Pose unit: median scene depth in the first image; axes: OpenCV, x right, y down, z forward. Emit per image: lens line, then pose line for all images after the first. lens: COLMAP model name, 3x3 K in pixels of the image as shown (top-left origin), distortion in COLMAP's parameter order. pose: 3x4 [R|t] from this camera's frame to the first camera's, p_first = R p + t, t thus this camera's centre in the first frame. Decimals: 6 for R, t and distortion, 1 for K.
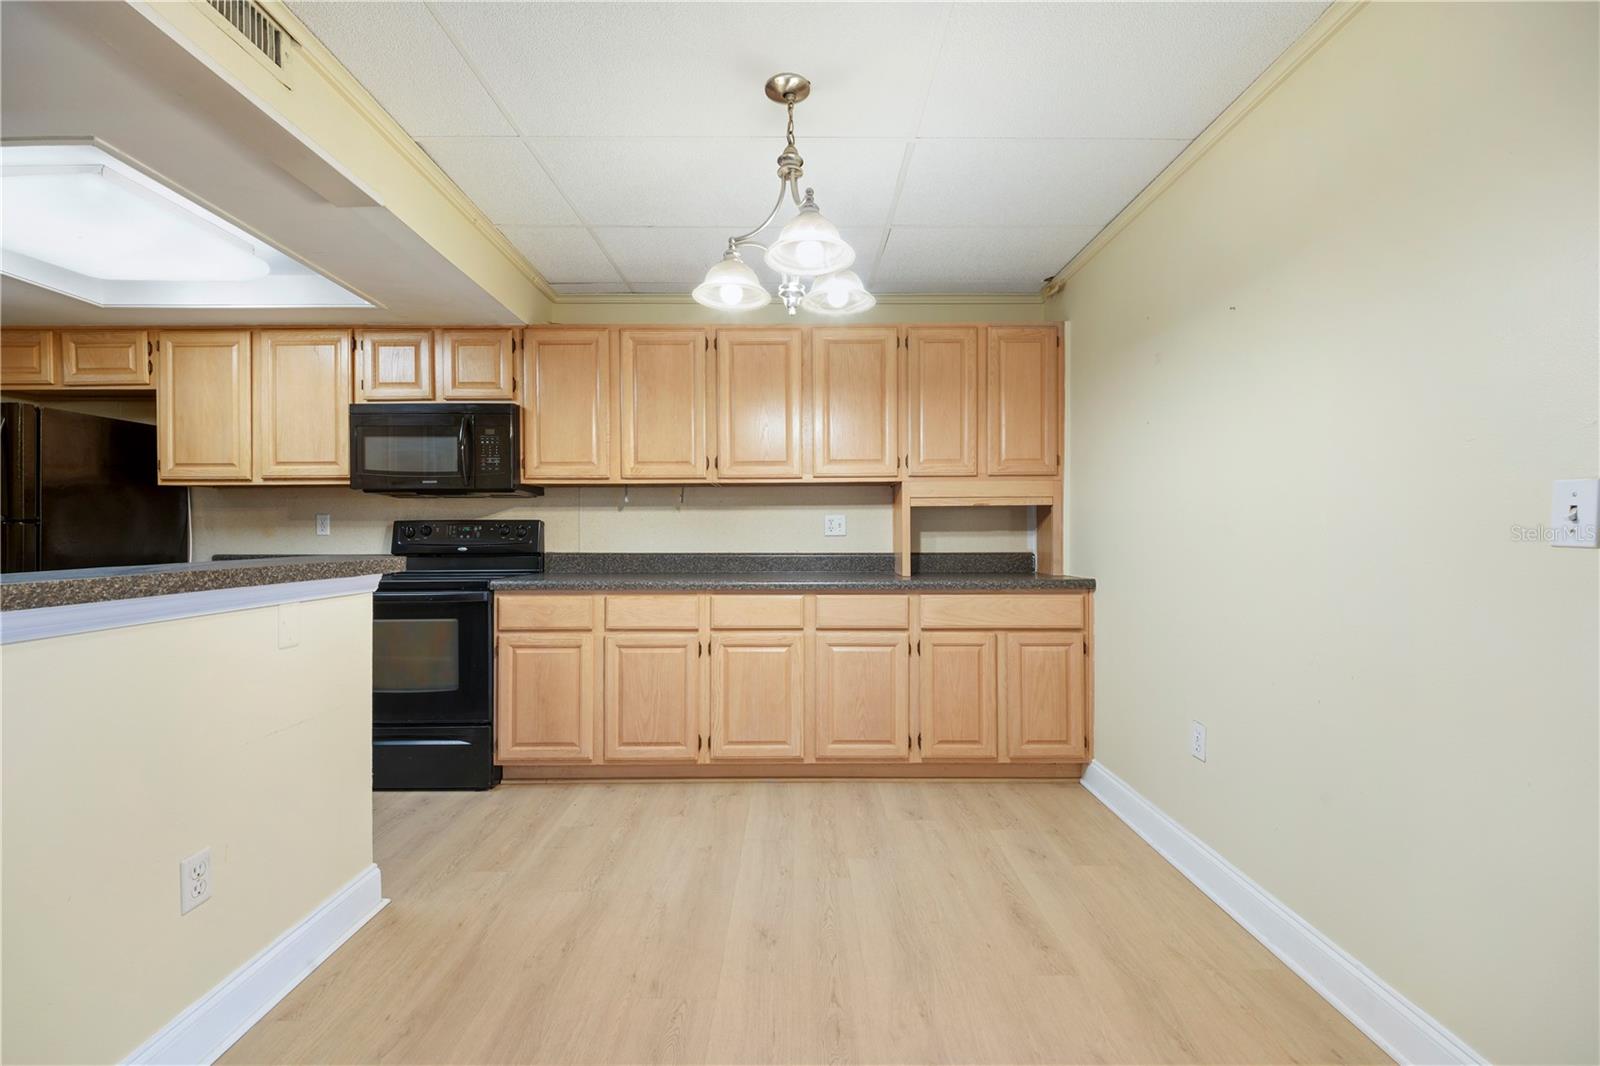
lens RADIAL K [[670.5, 0, 803.8], [0, 670.5, 521.1], [0, 0, 1]] dist [0.021813, -0.021667]
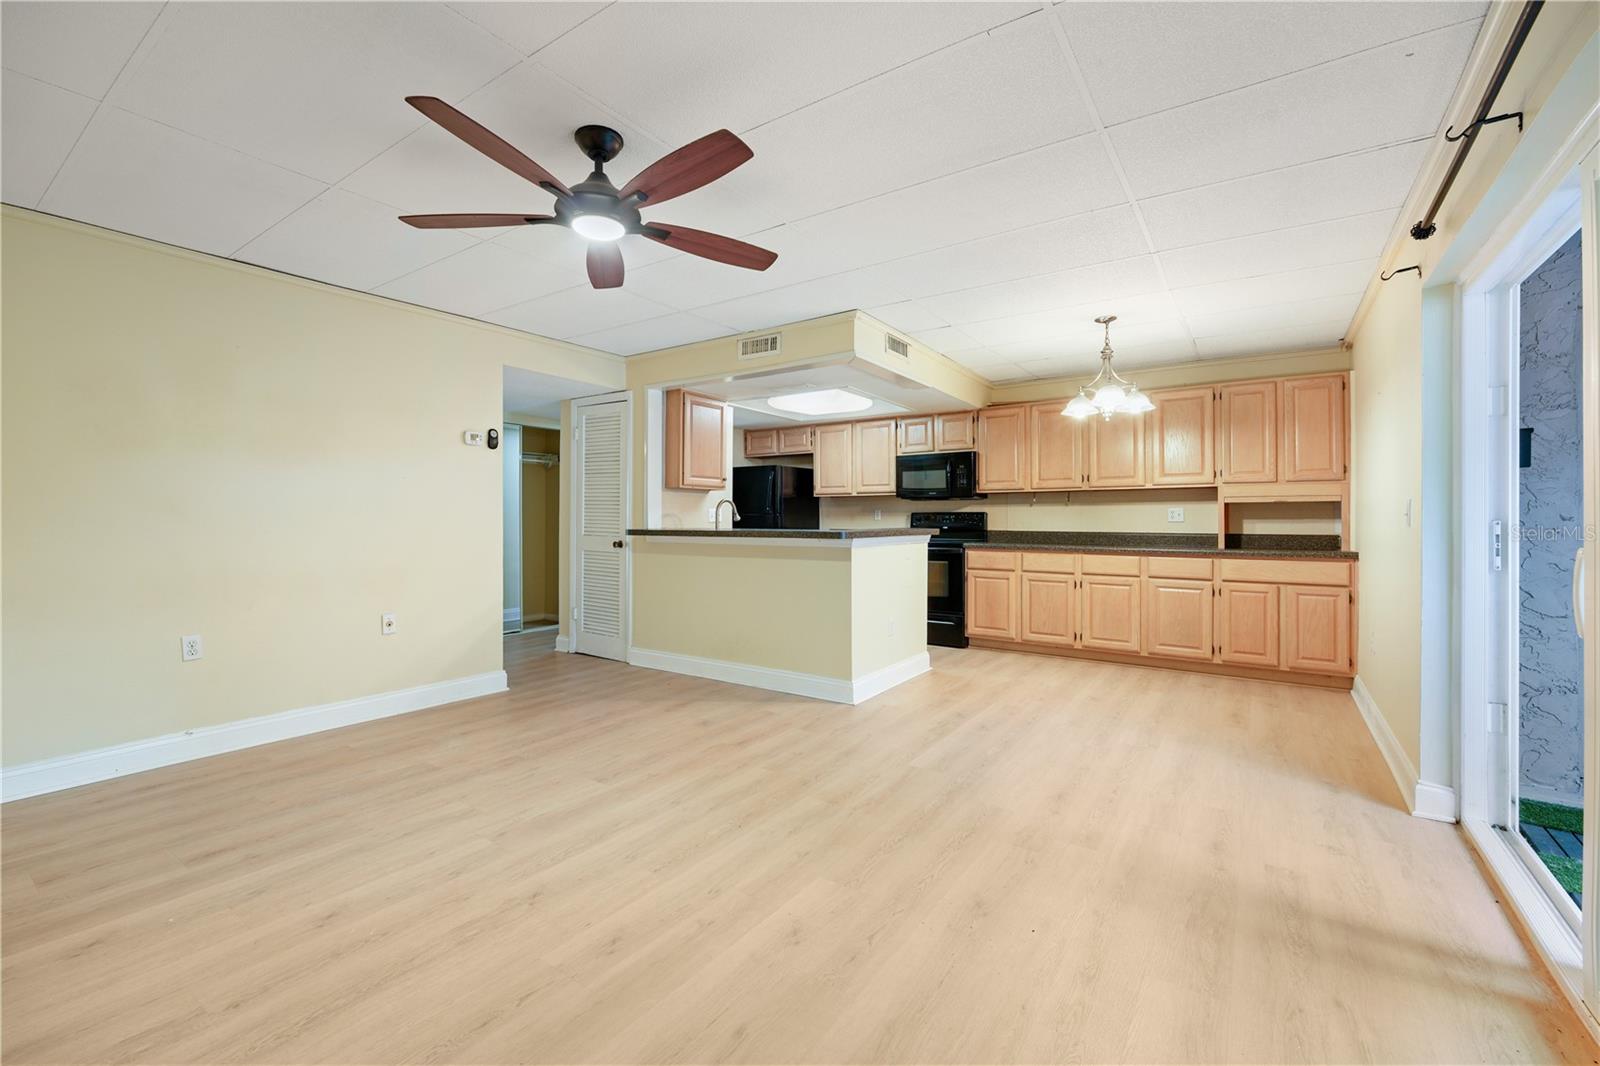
lens RADIAL K [[670.5, 0, 803.8], [0, 670.5, 521.1], [0, 0, 1]] dist [0.021813, -0.021667]
pose [[0.823381, 0.005287, -0.567464, 0.248914], [0.005349, 0.999840, 0.017077, -0.011922], [0.567464, -0.017096, 0.823221, -0.827538]]
